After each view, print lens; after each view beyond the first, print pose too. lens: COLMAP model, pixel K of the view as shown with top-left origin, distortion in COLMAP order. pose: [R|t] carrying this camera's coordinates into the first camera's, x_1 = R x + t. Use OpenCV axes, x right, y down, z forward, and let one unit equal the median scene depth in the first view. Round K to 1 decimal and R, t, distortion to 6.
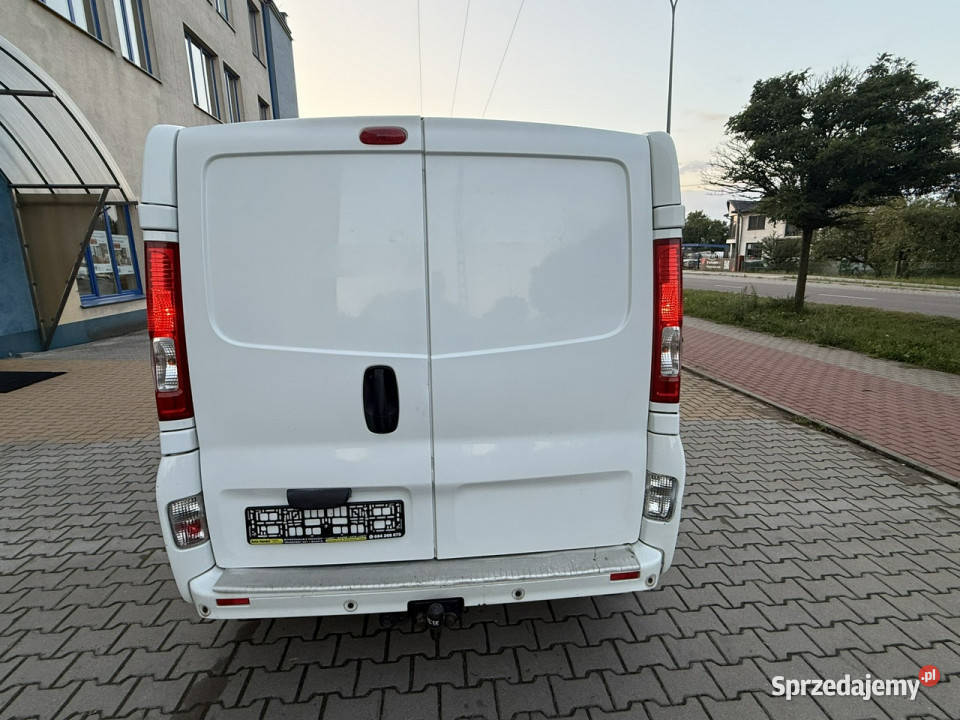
lens RADIAL K [[471.4, 0, 477.6], [0, 471.4, 361.3], [0, 0, 1]] dist [0.000765, -0.000987]
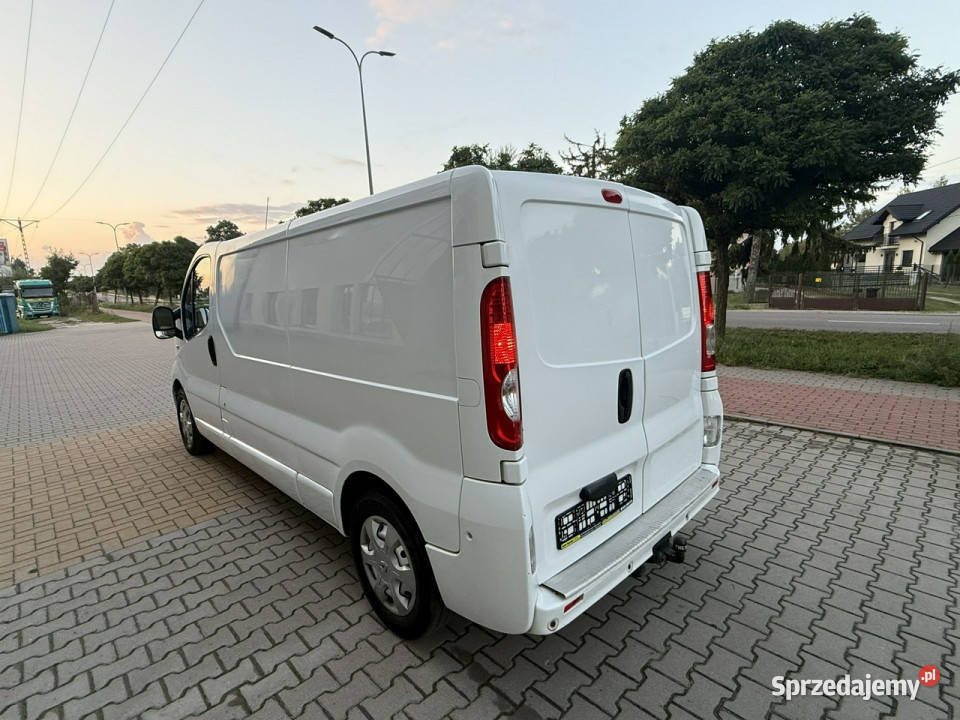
lens RADIAL K [[471.4, 0, 477.6], [0, 471.4, 361.3], [0, 0, 1]] dist [0.000765, -0.000987]
pose [[0.775497, -0.121932, 0.619465, -1.240101], [0.161145, 0.986902, -0.007479, -0.063583], [-0.610440, 0.105624, 0.784989, 0.215624]]
